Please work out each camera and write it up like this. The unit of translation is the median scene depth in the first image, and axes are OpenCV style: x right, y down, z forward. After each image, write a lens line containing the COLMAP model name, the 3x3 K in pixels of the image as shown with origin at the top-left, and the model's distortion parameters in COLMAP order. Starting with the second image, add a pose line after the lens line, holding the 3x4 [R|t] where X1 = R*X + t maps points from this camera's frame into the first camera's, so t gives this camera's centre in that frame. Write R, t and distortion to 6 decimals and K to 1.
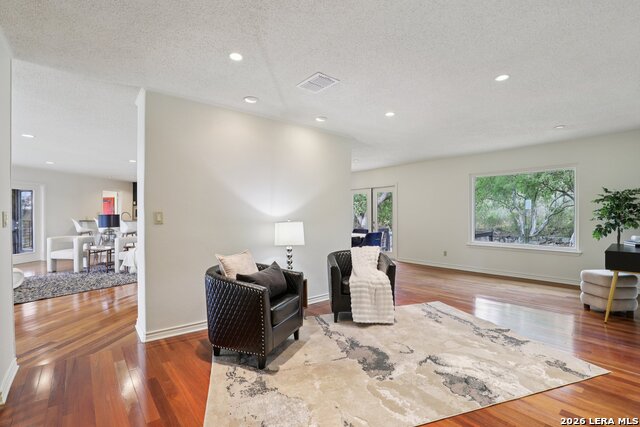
lens RADIAL K [[292.6, 0, 326.0], [0, 292.6, 214.2], [0, 0, 1]] dist [-0.018420, -0.000323]
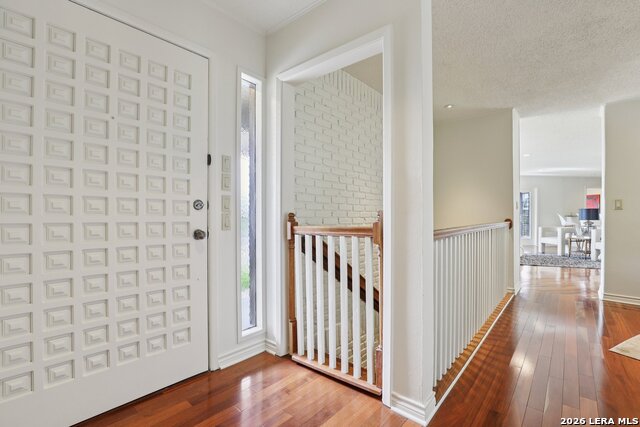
lens RADIAL K [[292.6, 0, 322.2], [0, 292.6, 215.7], [0, 0, 1]] dist [-0.018420, -0.000323]
pose [[0.153782, 0.006348, -0.988084, 0.282847], [-0.004032, 0.999975, 0.005797, 0.038723], [0.988097, 0.003092, 0.153803, -0.277095]]
